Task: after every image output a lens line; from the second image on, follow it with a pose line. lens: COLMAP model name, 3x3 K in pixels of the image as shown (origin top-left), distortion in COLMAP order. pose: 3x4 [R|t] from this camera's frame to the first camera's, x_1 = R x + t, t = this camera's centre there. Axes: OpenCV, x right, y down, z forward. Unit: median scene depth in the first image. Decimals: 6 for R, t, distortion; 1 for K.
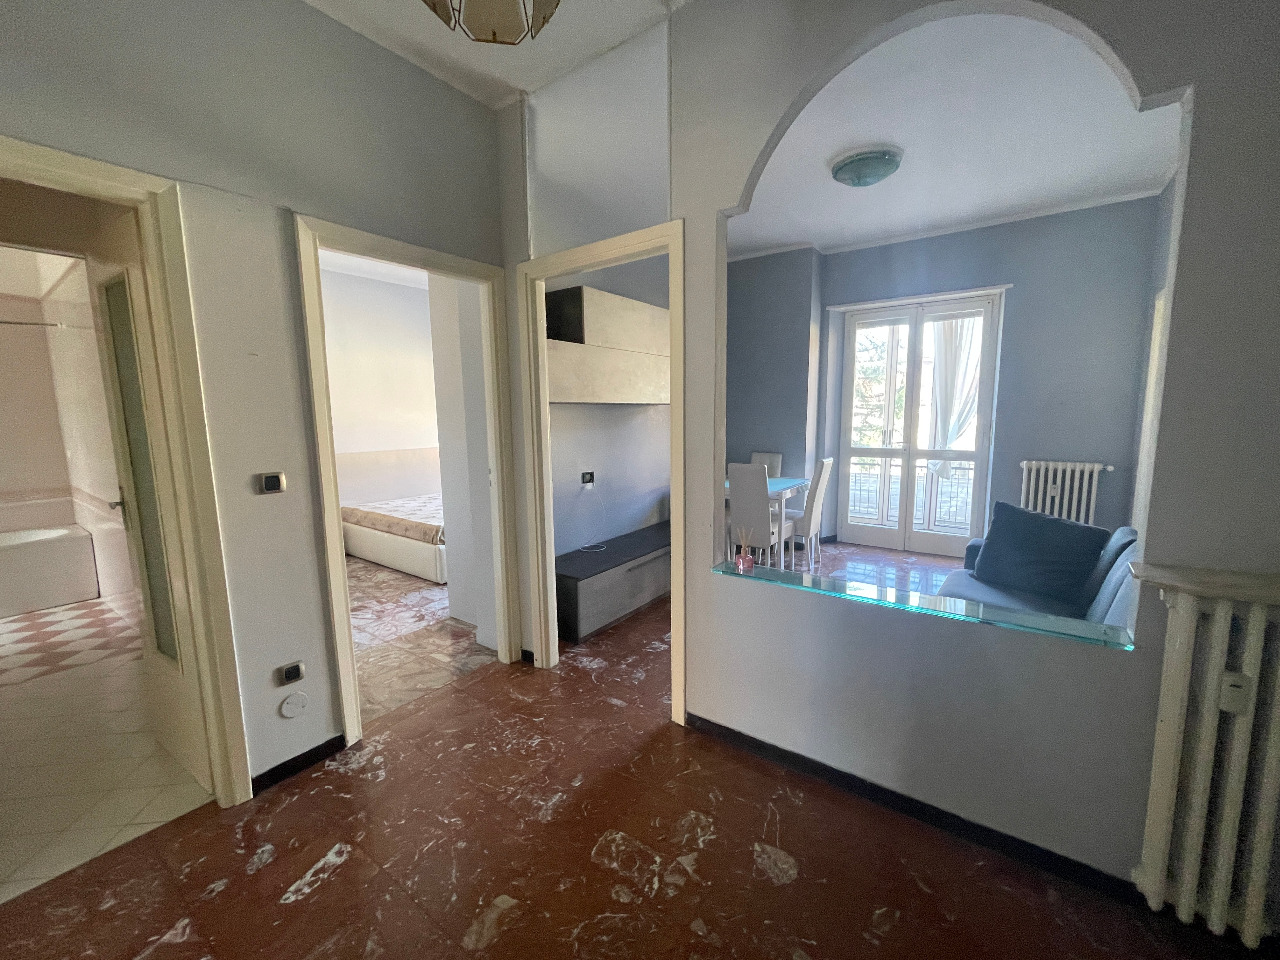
lens RADIAL K [[518.3, 0, 643.0], [0, 518.3, 477.2], [0, 0, 1]] dist [-0.000825, 0.001653]
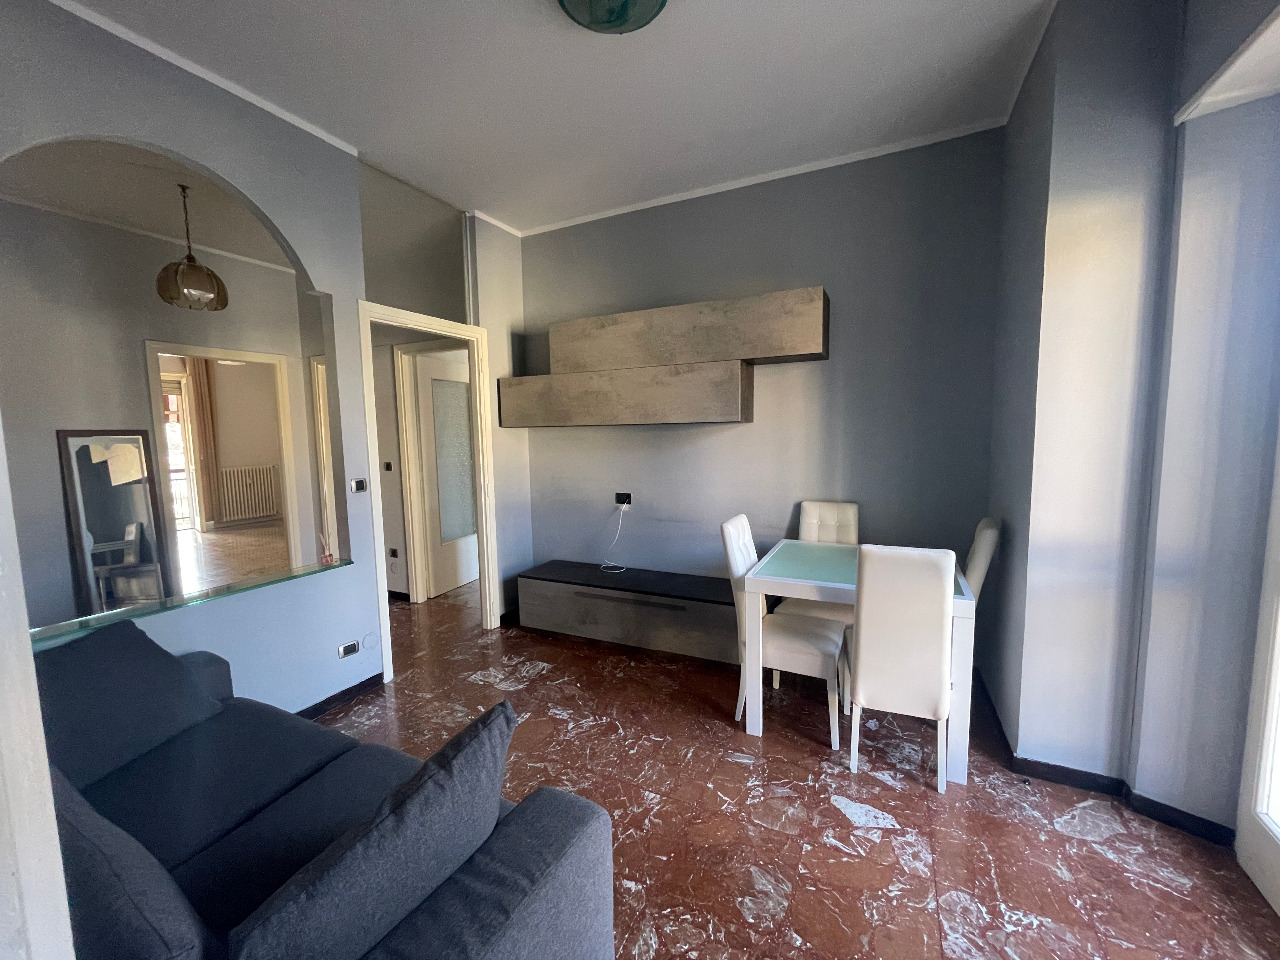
lens RADIAL K [[518.3, 0, 637.8], [0, 518.3, 477.3], [0, 0, 1]] dist [-0.000825, 0.001653]
pose [[0.168640, 0.101162, -0.980473, 0.848711], [-0.104913, 0.990911, 0.084194, -0.123474], [0.980078, 0.088666, 0.177721, 0.822316]]
